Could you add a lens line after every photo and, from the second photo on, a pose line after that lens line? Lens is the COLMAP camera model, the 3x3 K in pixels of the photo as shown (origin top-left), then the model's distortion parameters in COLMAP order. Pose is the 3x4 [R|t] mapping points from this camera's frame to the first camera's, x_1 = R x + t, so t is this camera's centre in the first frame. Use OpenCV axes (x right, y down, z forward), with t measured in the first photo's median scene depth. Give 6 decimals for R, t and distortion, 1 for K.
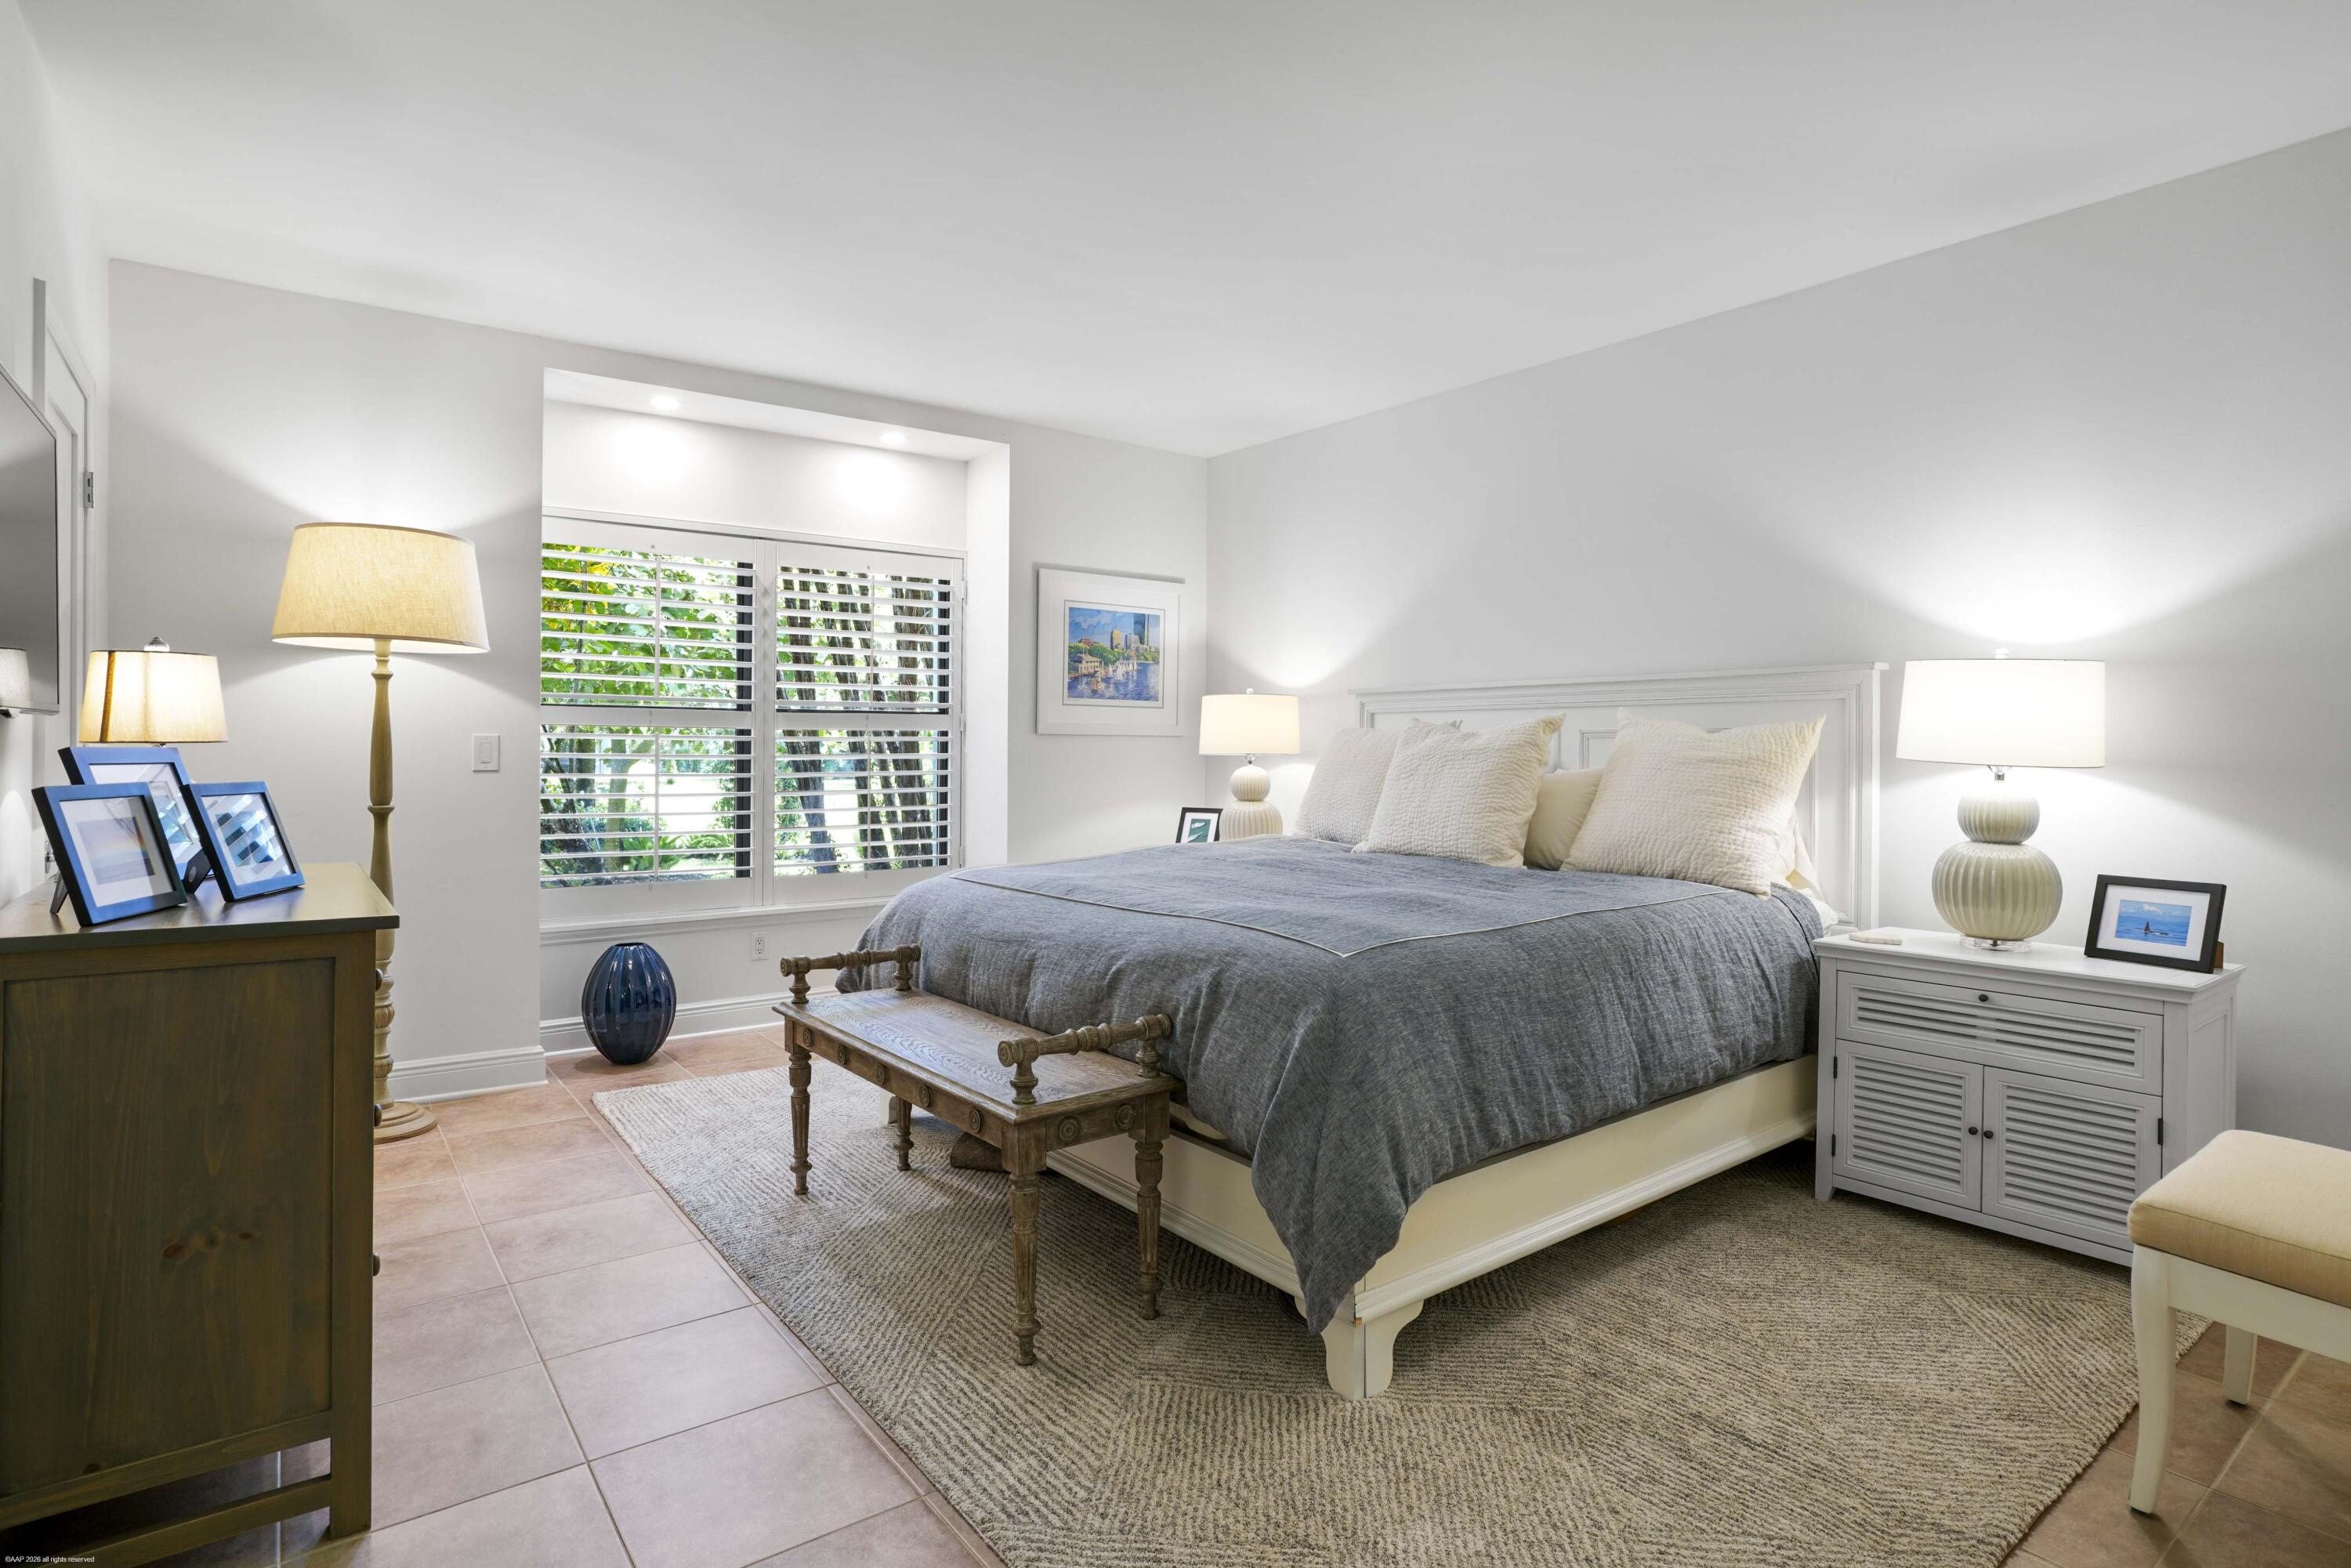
lens RADIAL K [[1204.0, 0, 1165.7], [0, 1204.0, 770.4], [0, 0, 1]] dist [-0.027499, 0.000622]
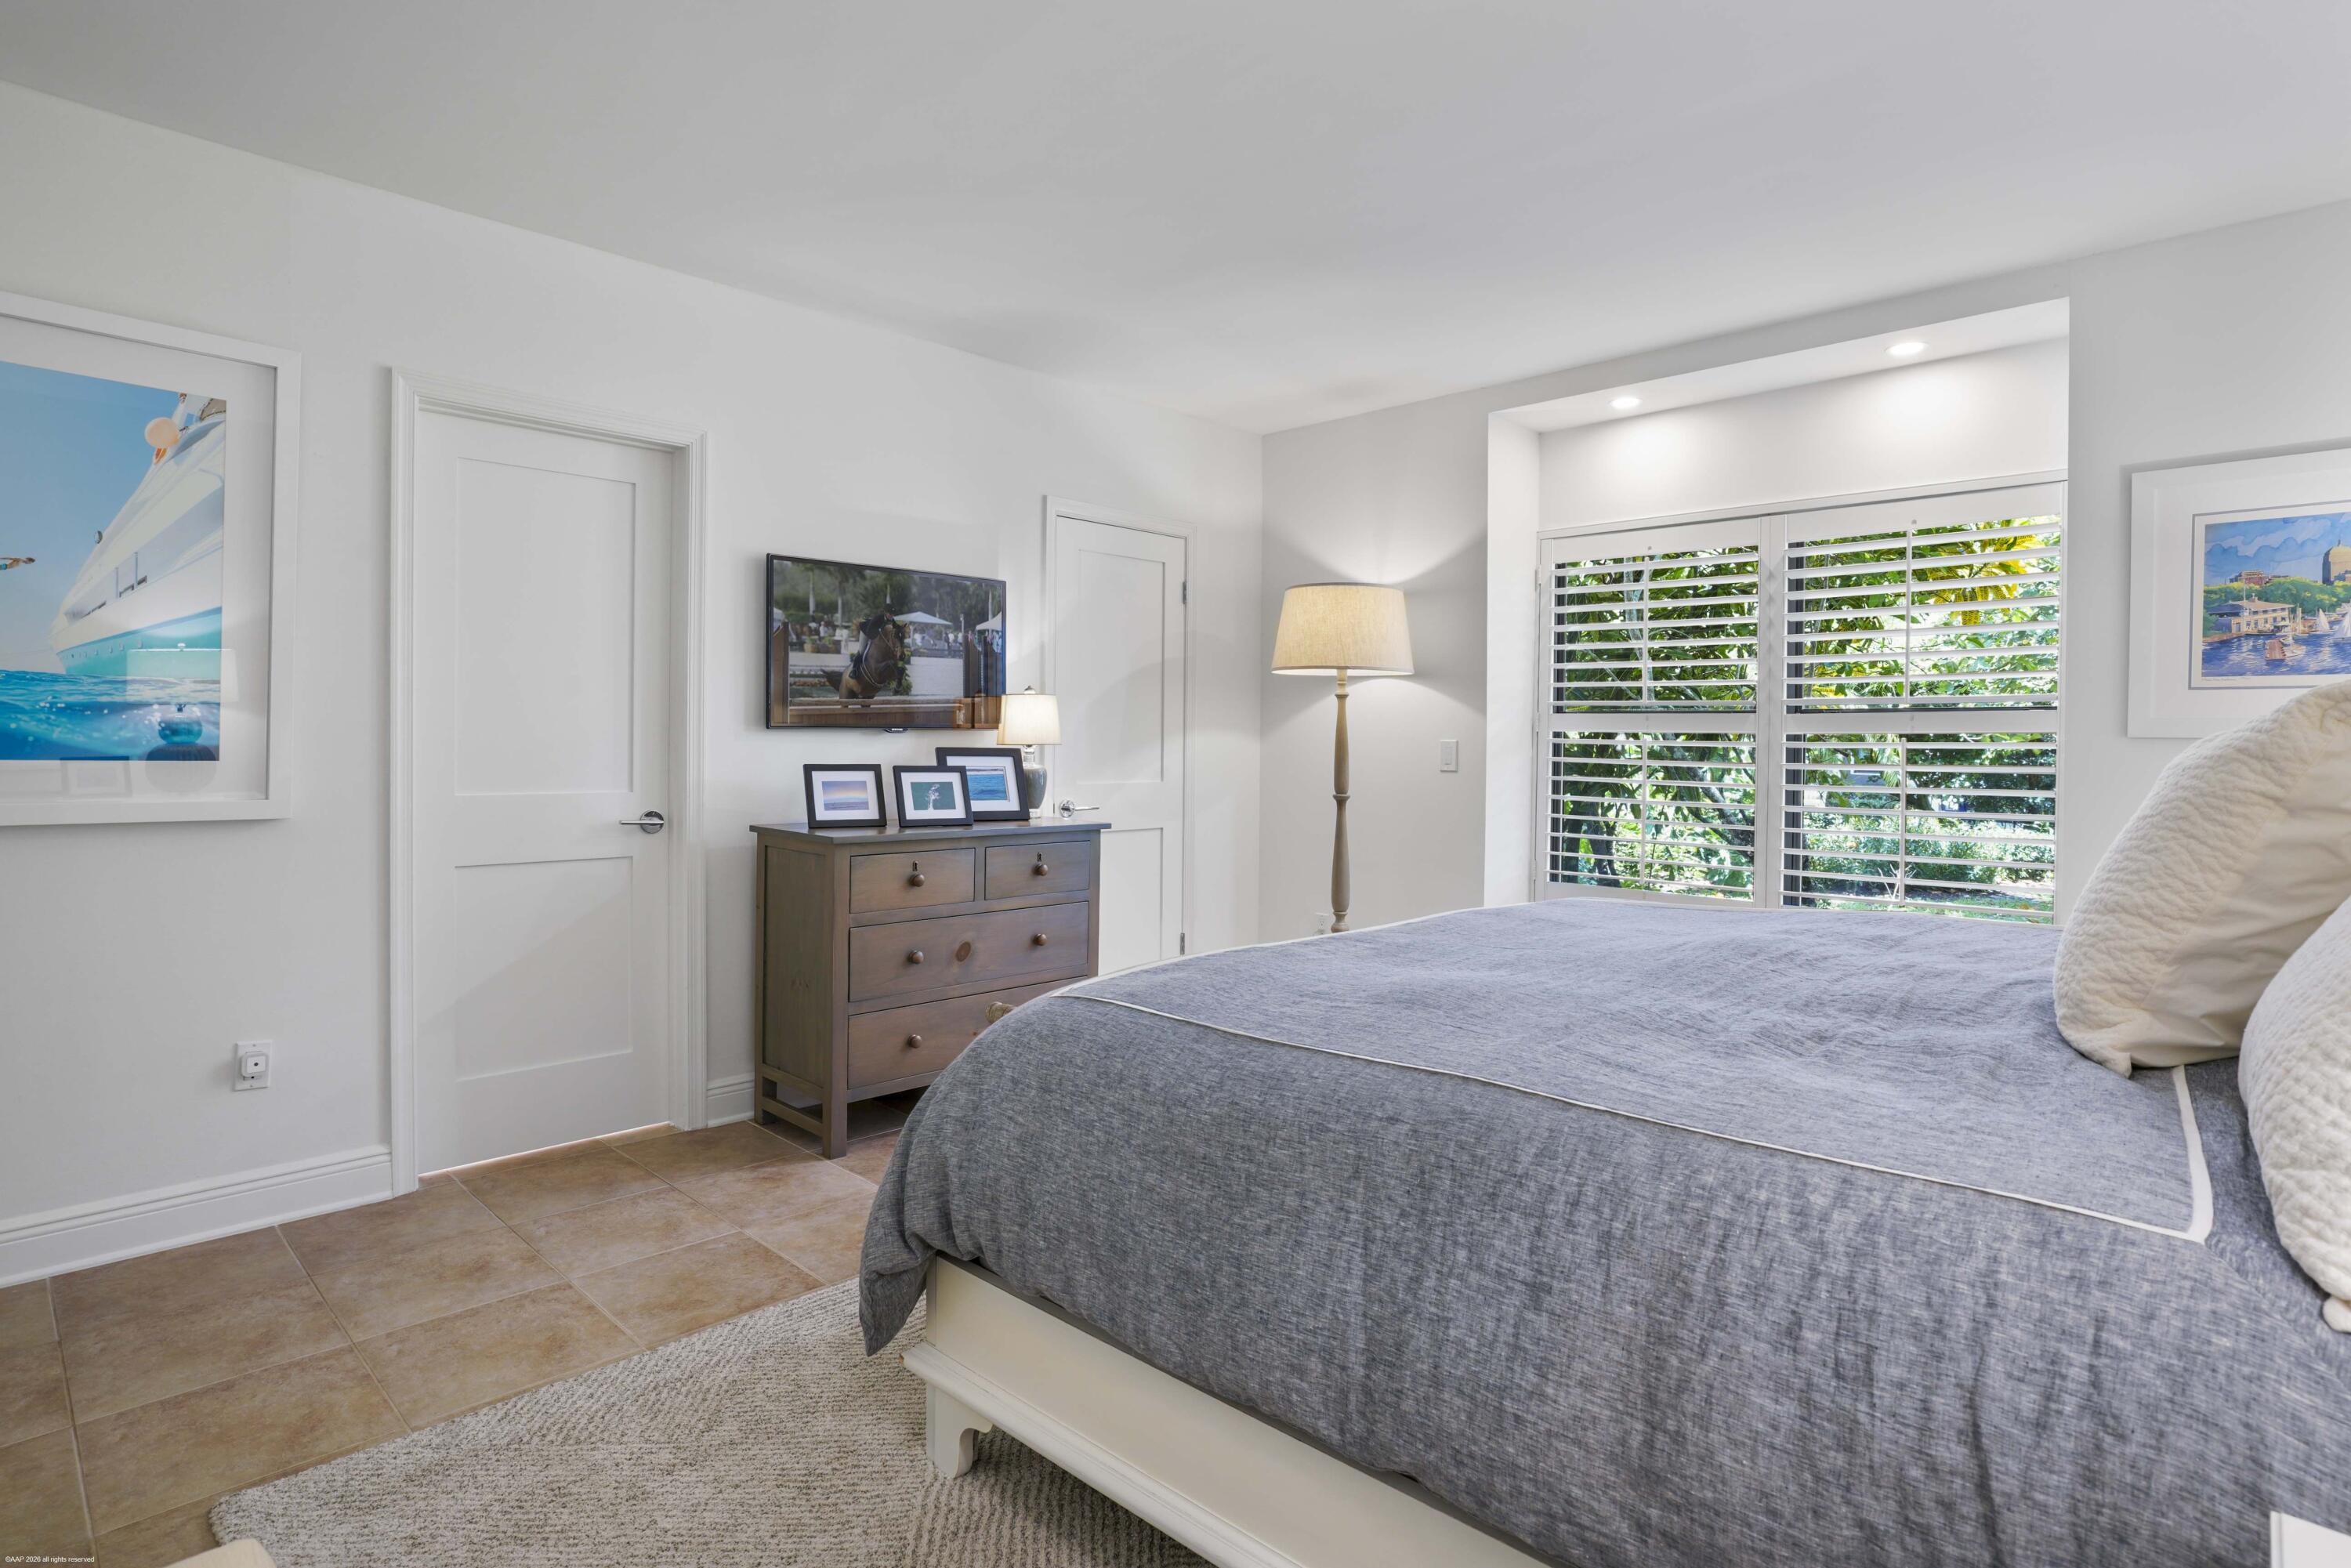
lens RADIAL K [[1204.0, 0, 1166.8], [0, 1204.0, 768.6], [0, 0, 1]] dist [-0.027499, 0.000622]
pose [[0.149460, 0.019945, -0.988567, 0.458469], [-0.026022, 0.999530, 0.016232, -0.011186], [0.988425, 0.023299, 0.149909, 0.432596]]
